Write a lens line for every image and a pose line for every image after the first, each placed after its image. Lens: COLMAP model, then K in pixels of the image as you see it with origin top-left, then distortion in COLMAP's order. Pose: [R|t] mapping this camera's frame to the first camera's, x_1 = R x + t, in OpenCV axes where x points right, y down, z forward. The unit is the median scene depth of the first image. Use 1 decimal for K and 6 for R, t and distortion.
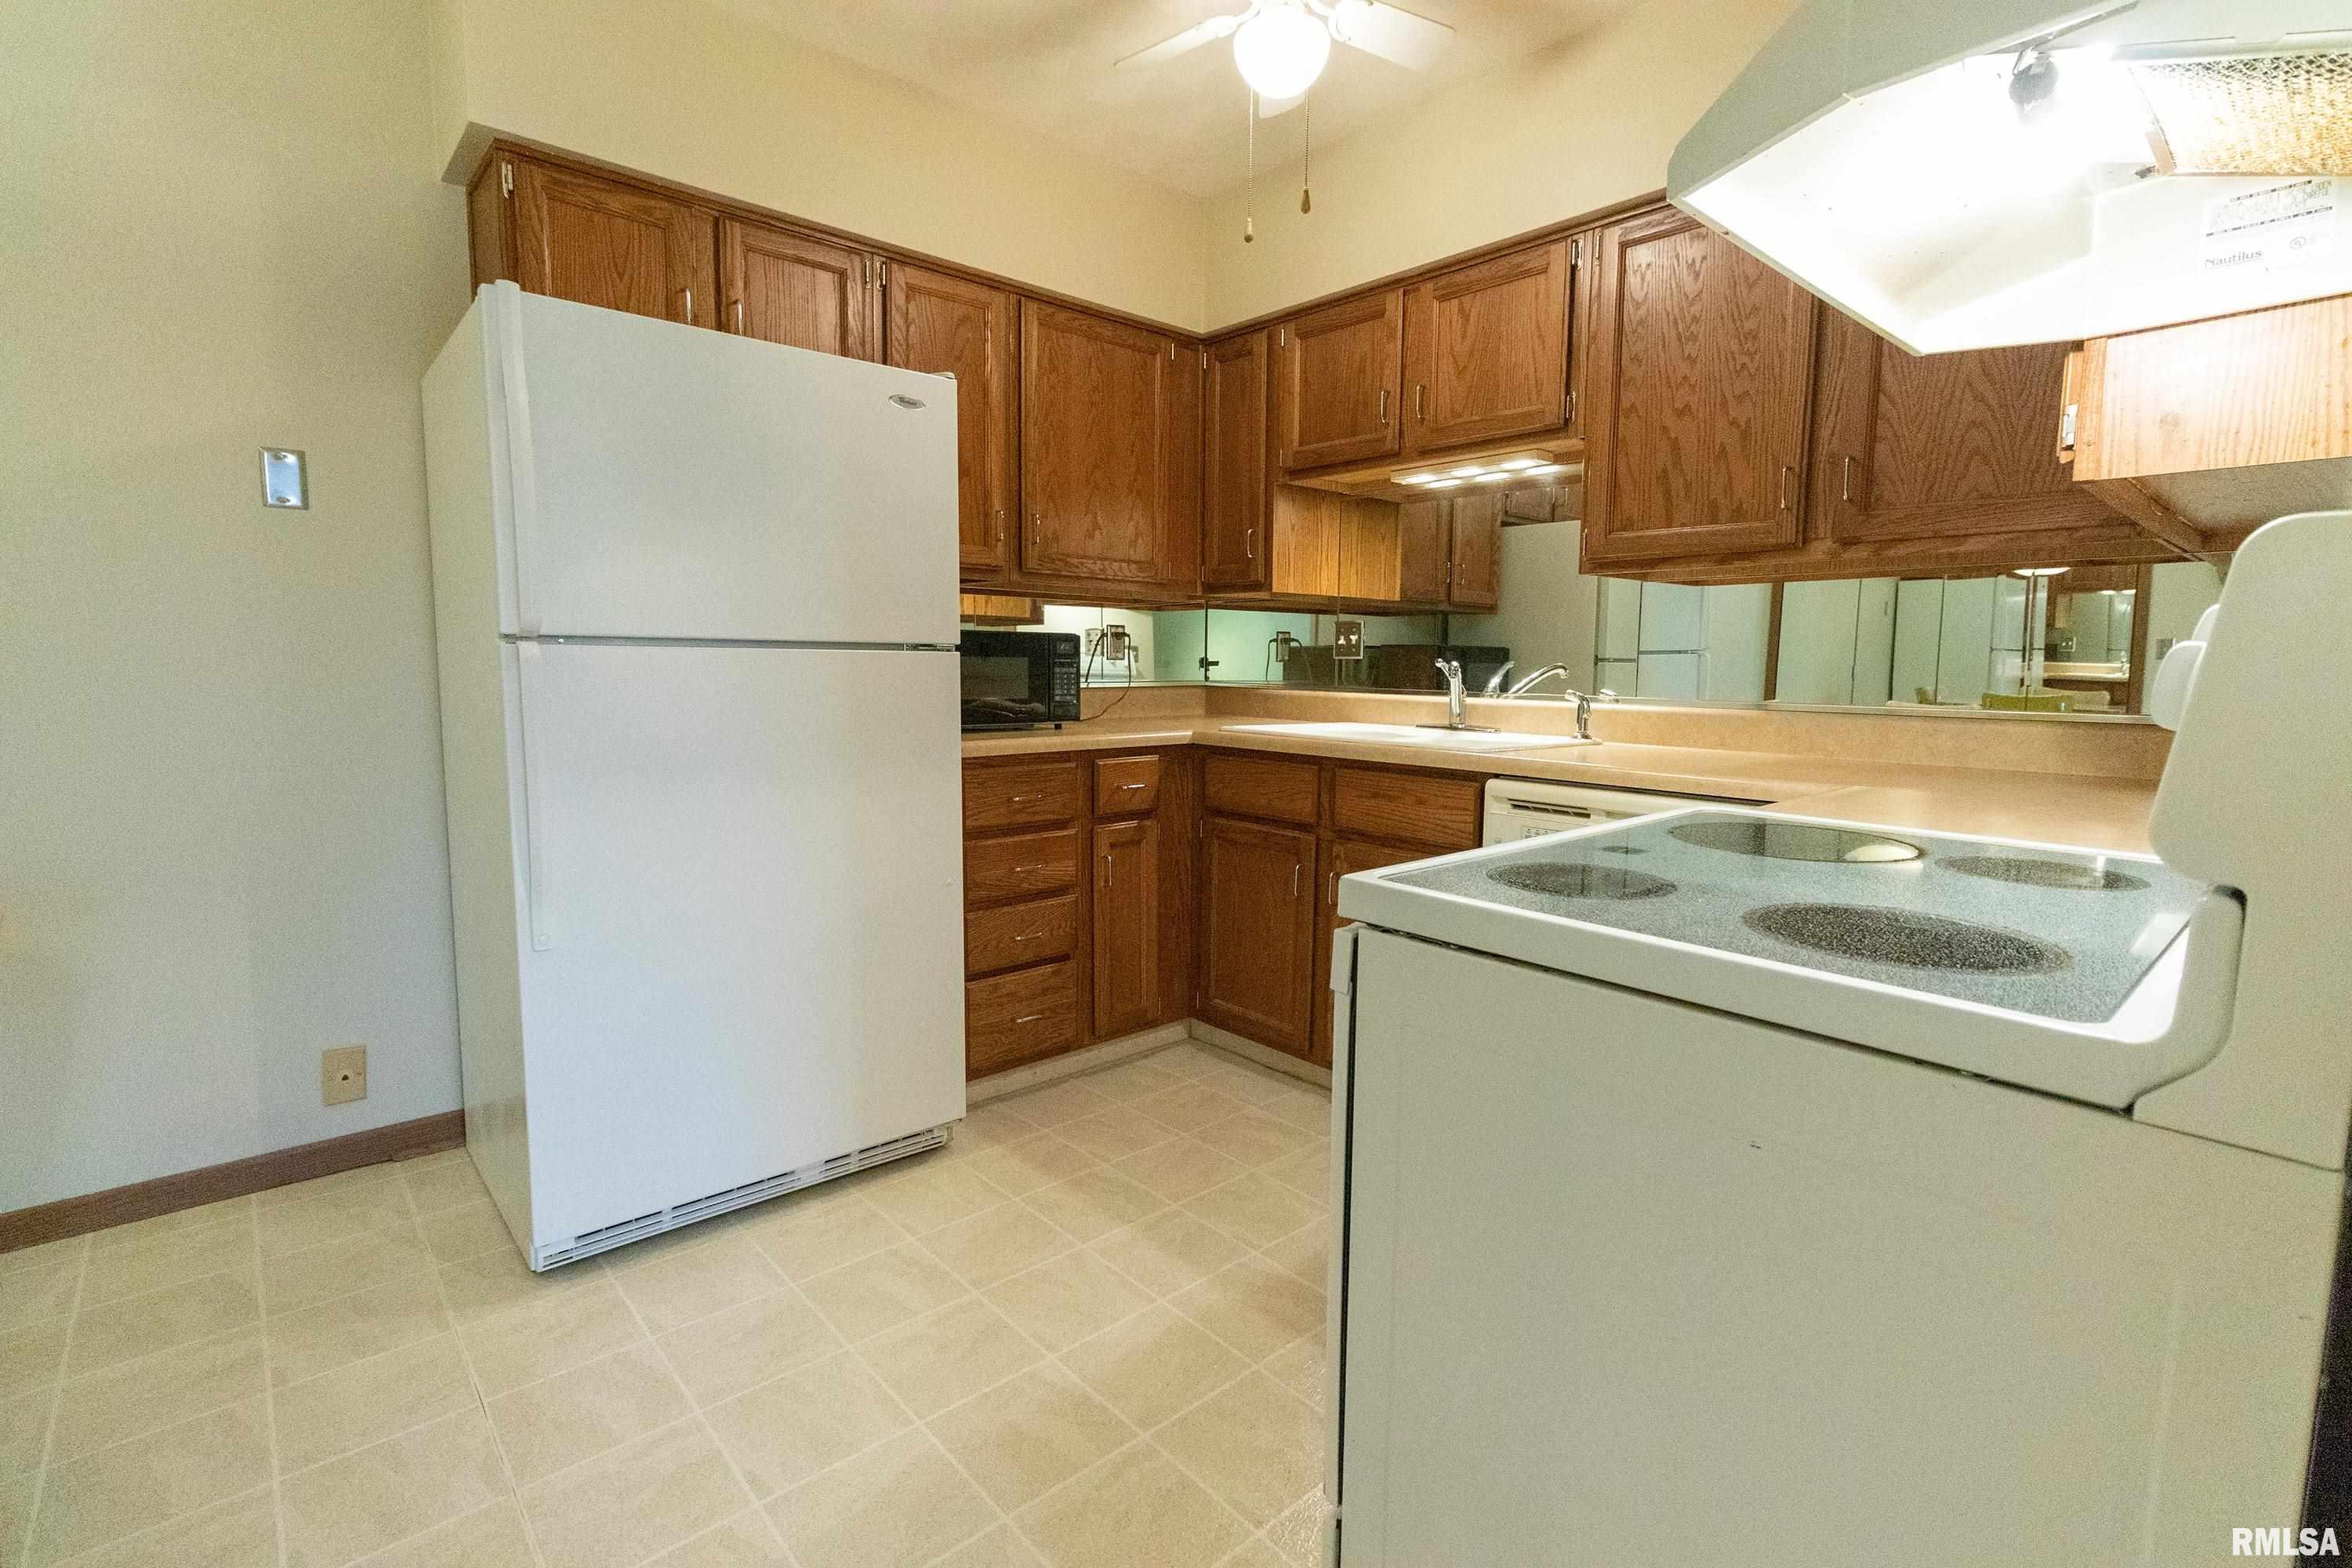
lens RADIAL K [[1087.4, 0, 1192.0], [0, 1087.4, 771.4], [0, 0, 1]] dist [0.001659, 0.000731]
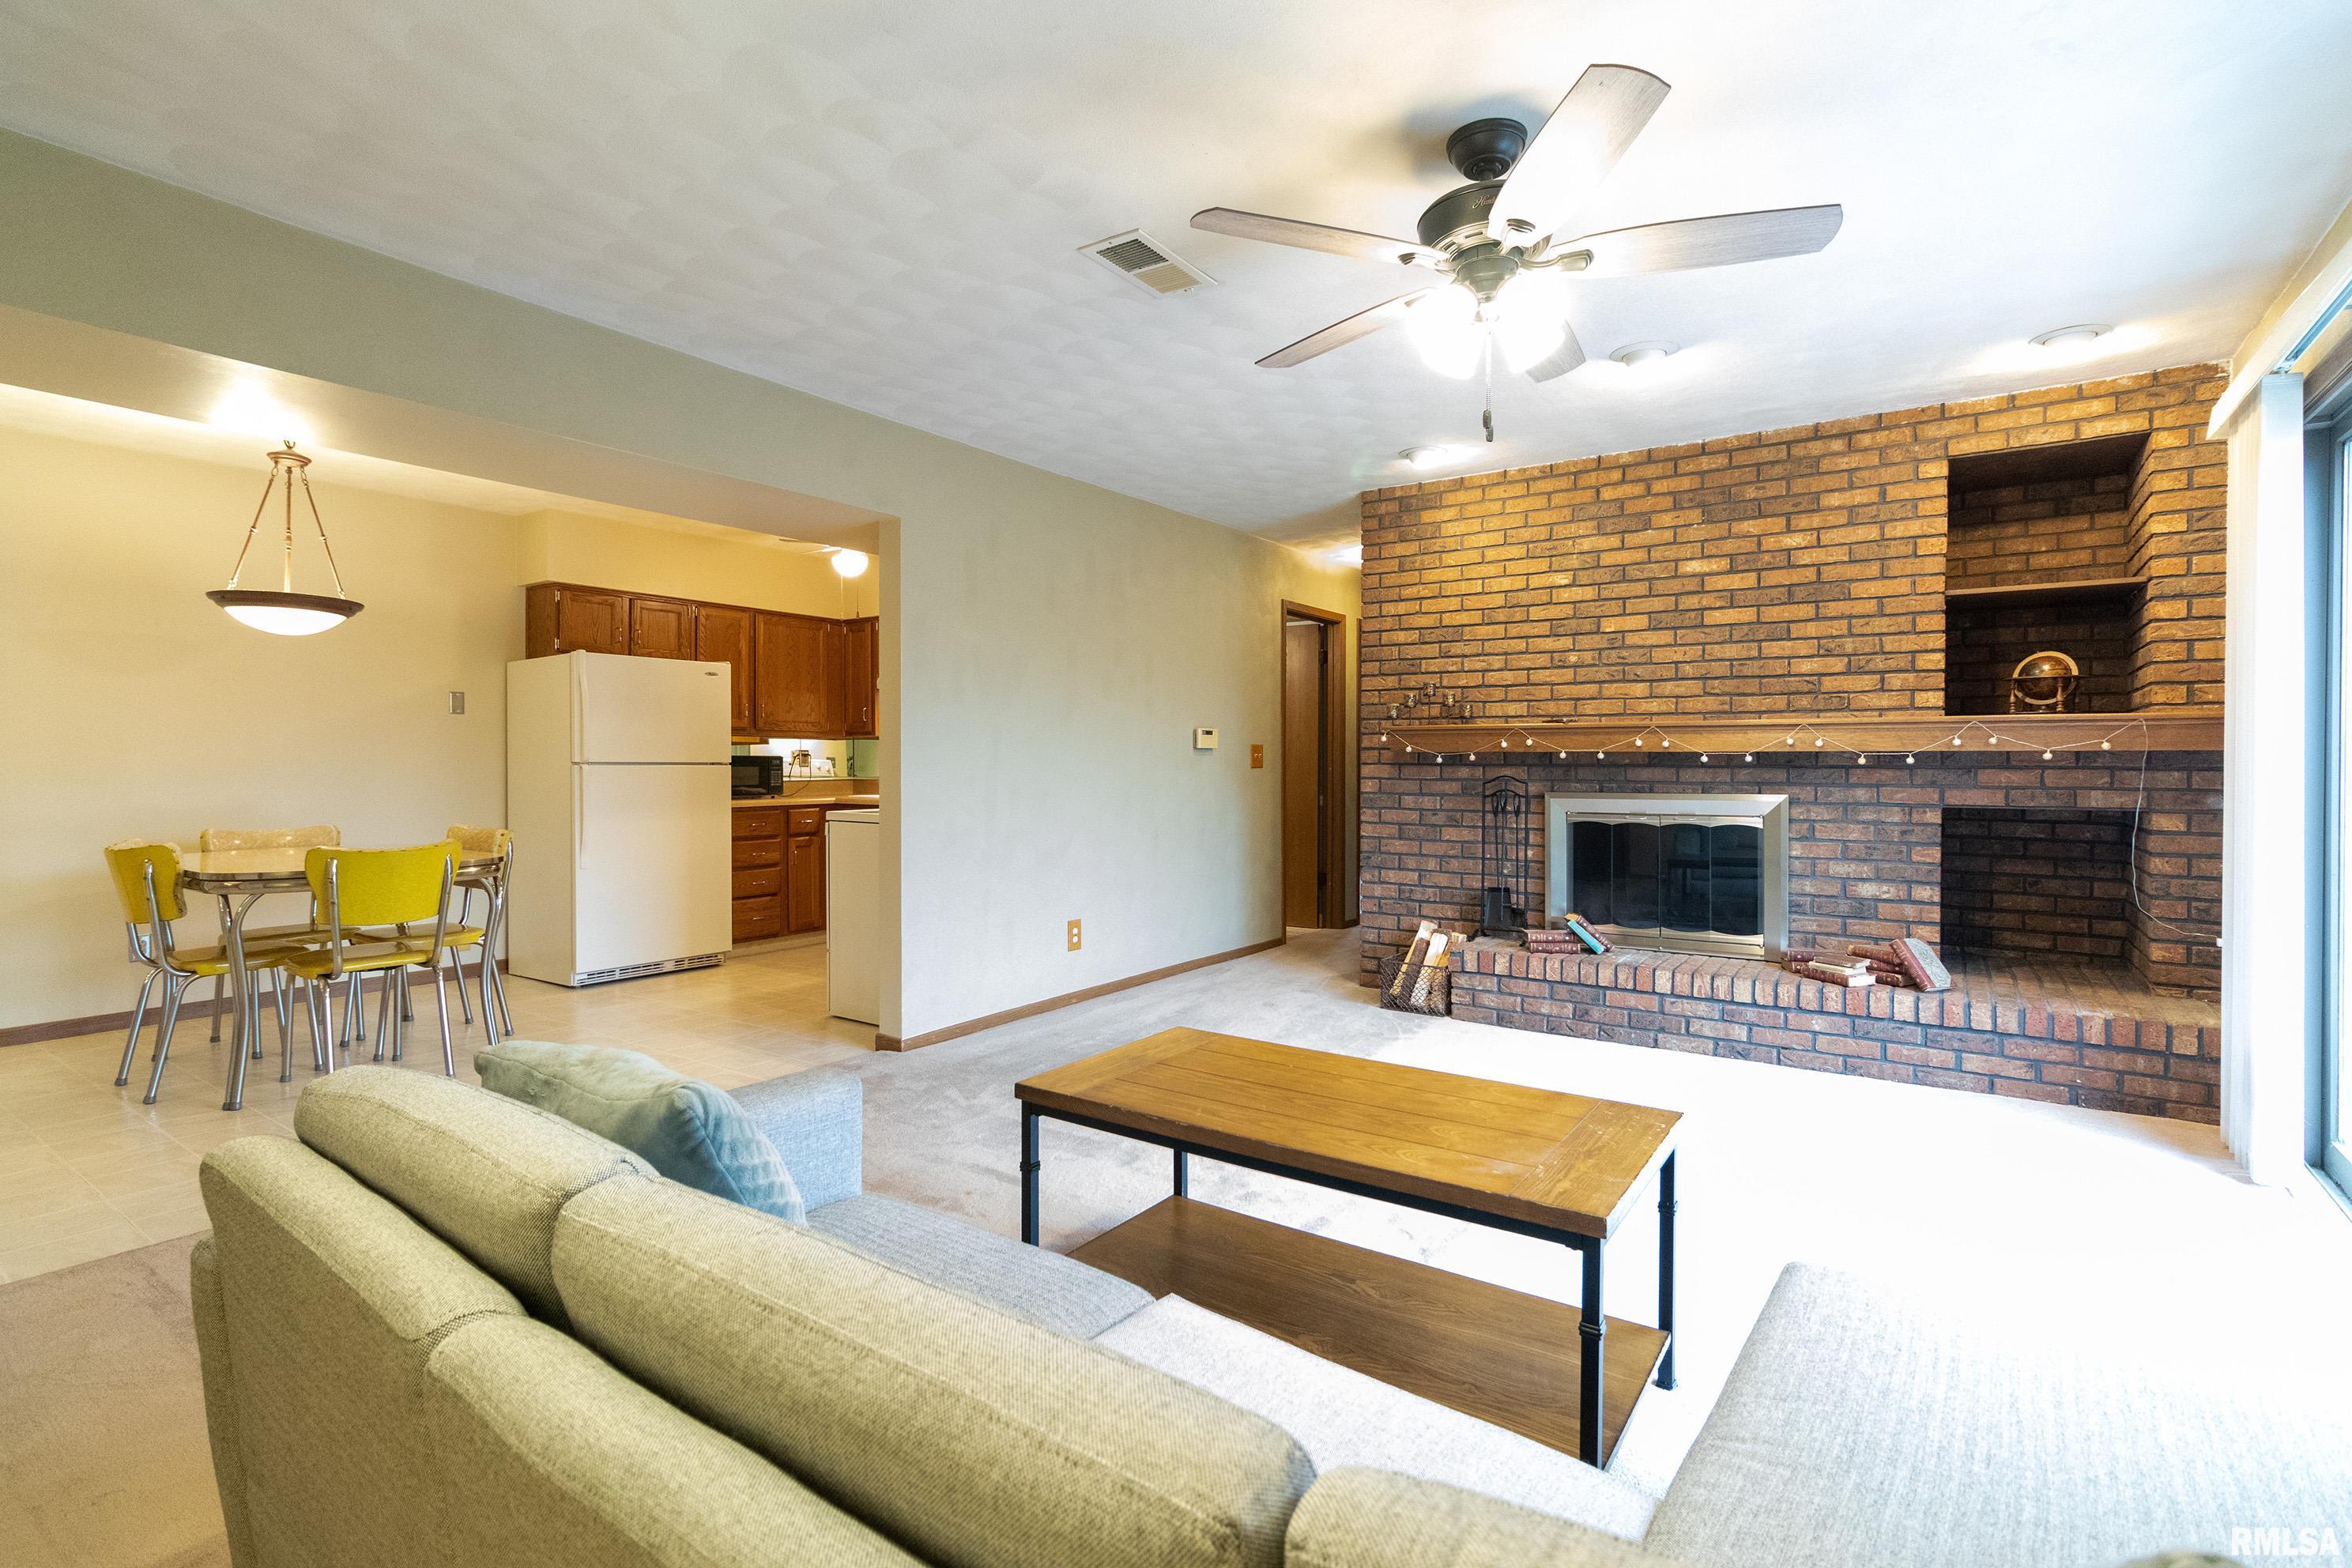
lens RADIAL K [[1087.4, 0, 1192.0], [0, 1087.4, 771.4], [0, 0, 1]] dist [0.001659, 0.000731]
pose [[0.971747, -0.013642, 0.235632, 0.205885], [0.035923, 0.995246, -0.090524, 0.151577], [-0.233277, 0.096431, 0.967617, -1.501191]]
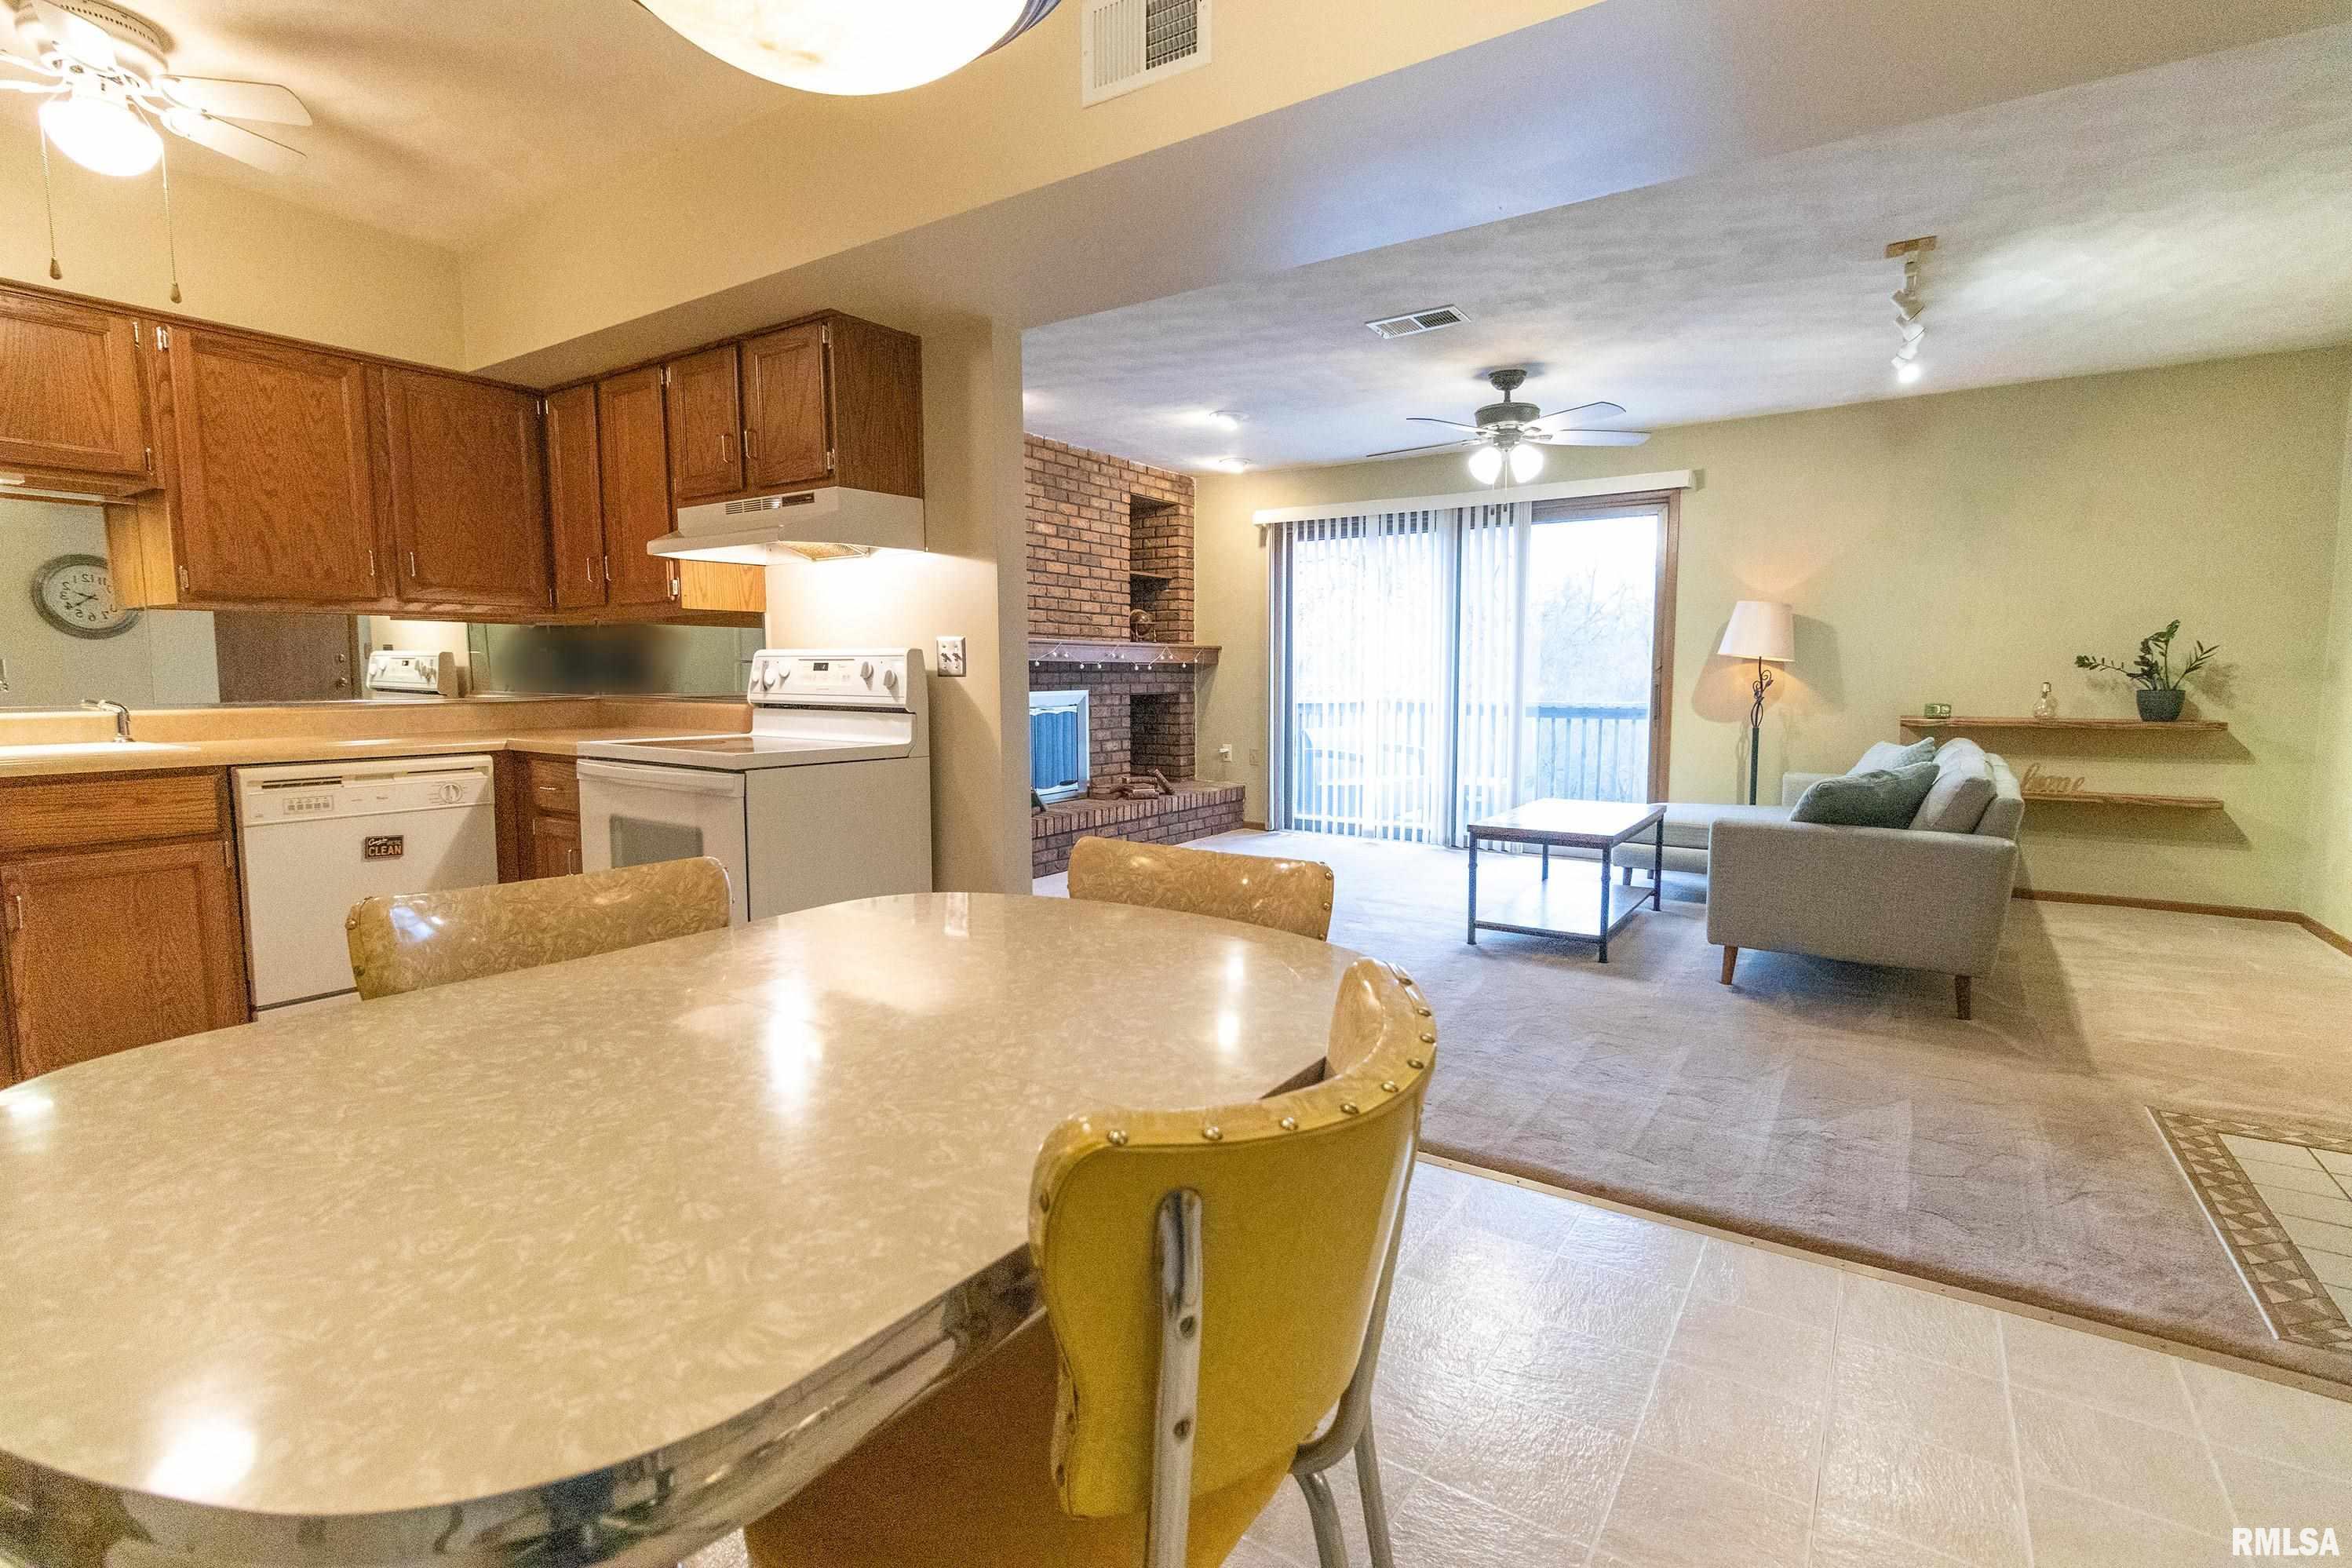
lens RADIAL K [[1087.4, 0, 1192.0], [0, 1087.4, 771.4], [0, 0, 1]] dist [0.001659, 0.000731]
pose [[-0.255808, -0.098647, 0.961681, -1.009871], [0.100121, 0.986727, 0.127848, -0.034045], [-0.961529, 0.128989, -0.242536, 0.212020]]
